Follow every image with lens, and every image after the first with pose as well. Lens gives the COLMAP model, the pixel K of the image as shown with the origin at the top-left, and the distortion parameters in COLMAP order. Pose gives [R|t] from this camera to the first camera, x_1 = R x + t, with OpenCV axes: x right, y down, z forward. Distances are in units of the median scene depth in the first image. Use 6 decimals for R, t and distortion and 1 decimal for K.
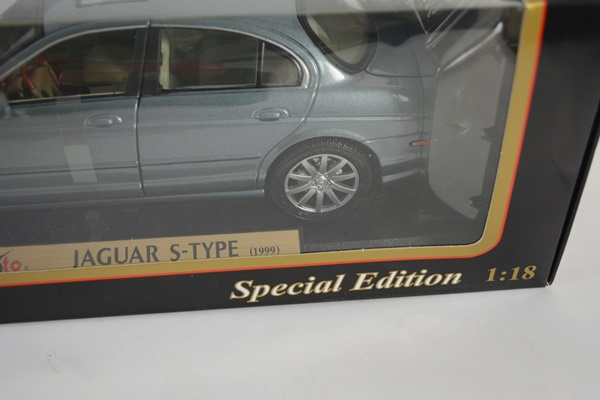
lens RADIAL K [[858.9, 0, 292.5], [0, 858.9, 174.5], [0, 0, 1]] dist [-0.016382, 0.000000]
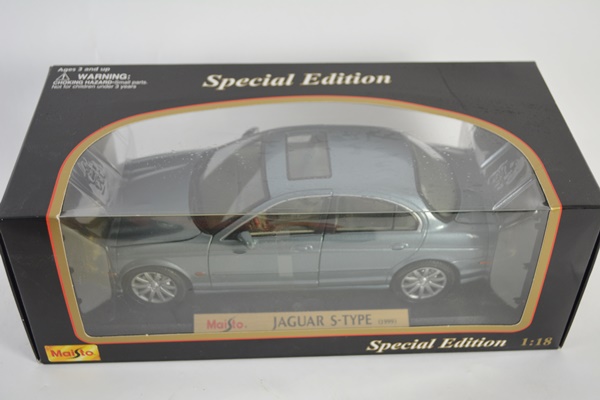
lens RADIAL K [[858.9, 0, 302.9], [0, 858.9, 200.1], [0, 0, 1]] dist [-0.016382, 0.000000]
pose [[0.998664, 0.039698, -0.033084, -0.151957], [-0.038262, 0.998344, 0.042963, -0.213044], [0.034735, -0.041640, 0.998529, -0.658292]]
